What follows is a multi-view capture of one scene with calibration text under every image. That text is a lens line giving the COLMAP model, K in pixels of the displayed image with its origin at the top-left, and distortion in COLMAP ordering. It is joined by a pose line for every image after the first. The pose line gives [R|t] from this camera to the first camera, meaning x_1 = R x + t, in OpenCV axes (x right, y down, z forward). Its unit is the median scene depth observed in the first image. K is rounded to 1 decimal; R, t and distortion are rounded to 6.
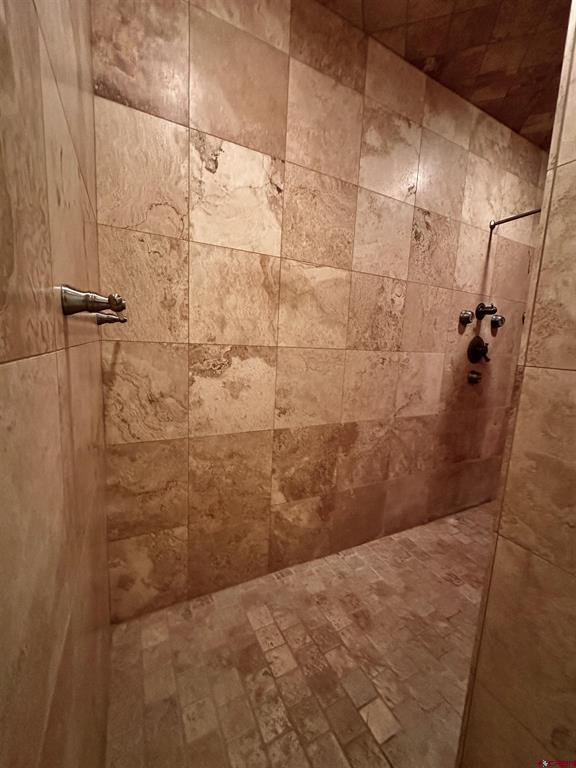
lens RADIAL K [[305.5, 0, 286.8], [0, 305.5, 385.1], [0, 0, 1]] dist [-0.000908, 0.000728]
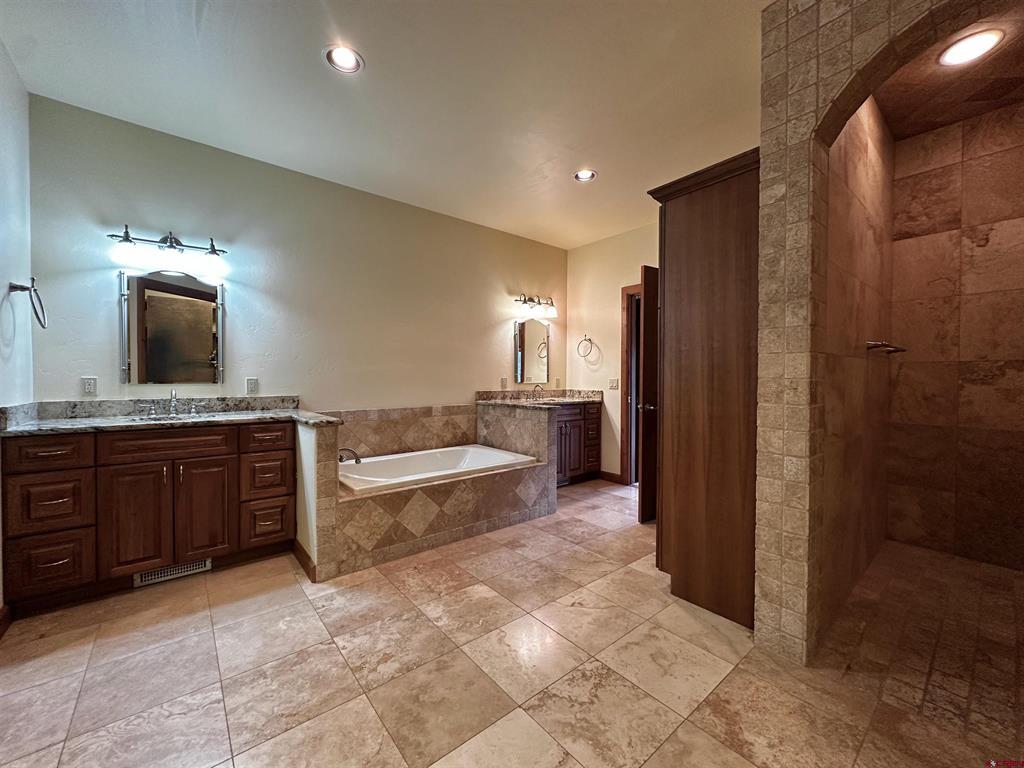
lens RADIAL K [[407.3, 0, 512.4], [0, 407.3, 382.1], [0, 0, 1]] dist [-0.000908, 0.000728]
pose [[0.217249, -0.032485, -0.975575, 1.118691], [-0.128252, 0.989832, -0.061520, 0.358615], [0.967654, 0.138485, 0.210874, -1.479281]]
